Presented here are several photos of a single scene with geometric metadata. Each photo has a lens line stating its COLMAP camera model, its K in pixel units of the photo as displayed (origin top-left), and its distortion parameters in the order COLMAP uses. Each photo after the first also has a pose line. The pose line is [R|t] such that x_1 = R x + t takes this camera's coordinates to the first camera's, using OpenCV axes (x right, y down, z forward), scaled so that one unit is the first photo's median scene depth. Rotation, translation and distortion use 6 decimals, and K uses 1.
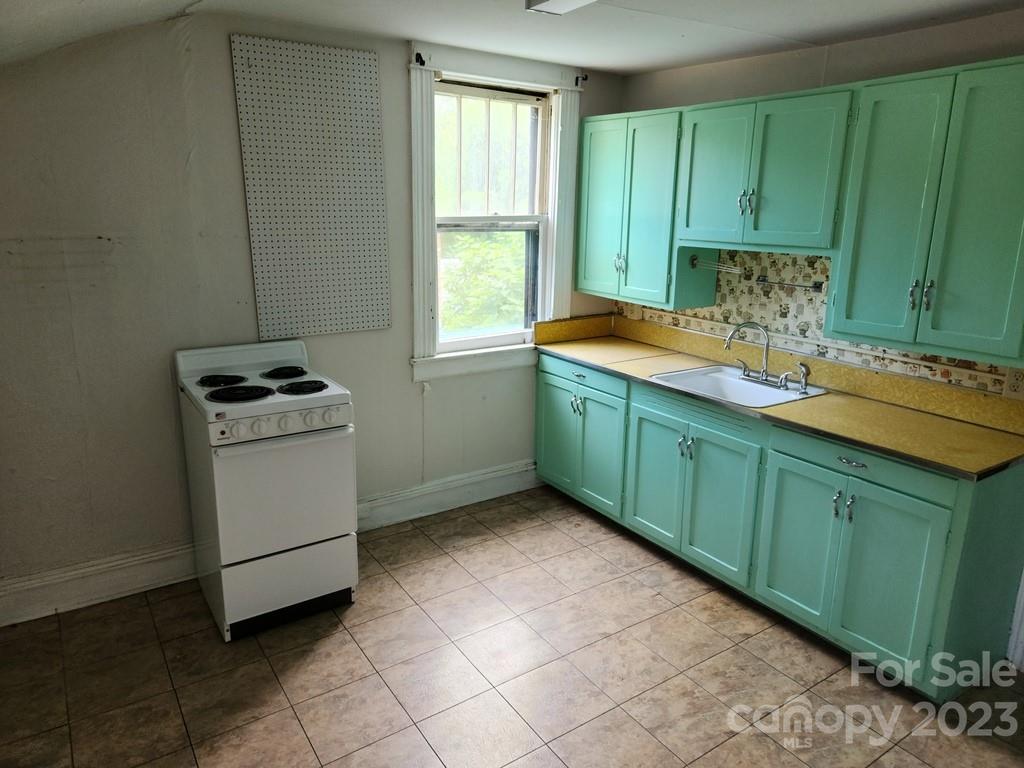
lens RADIAL K [[685.4, 0, 512.0], [0, 685.4, 384.0], [0, 0, 1]] dist [0.010390, 0.002107]
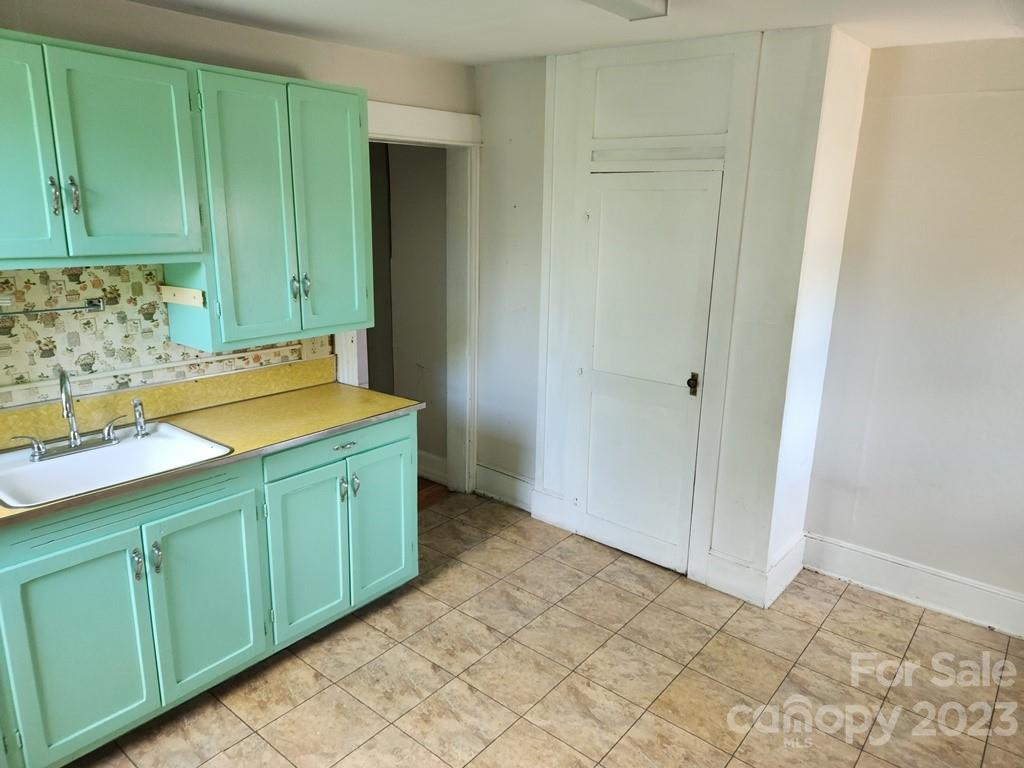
lens RADIAL K [[685.4, 0, 512.0], [0, 685.4, 384.0], [0, 0, 1]] dist [0.010390, 0.002107]
pose [[-0.297996, -0.236089, 0.924911, -0.443342], [0.228978, 0.922963, 0.309366, -0.194782], [-0.926697, 0.303974, -0.220980, 0.774059]]
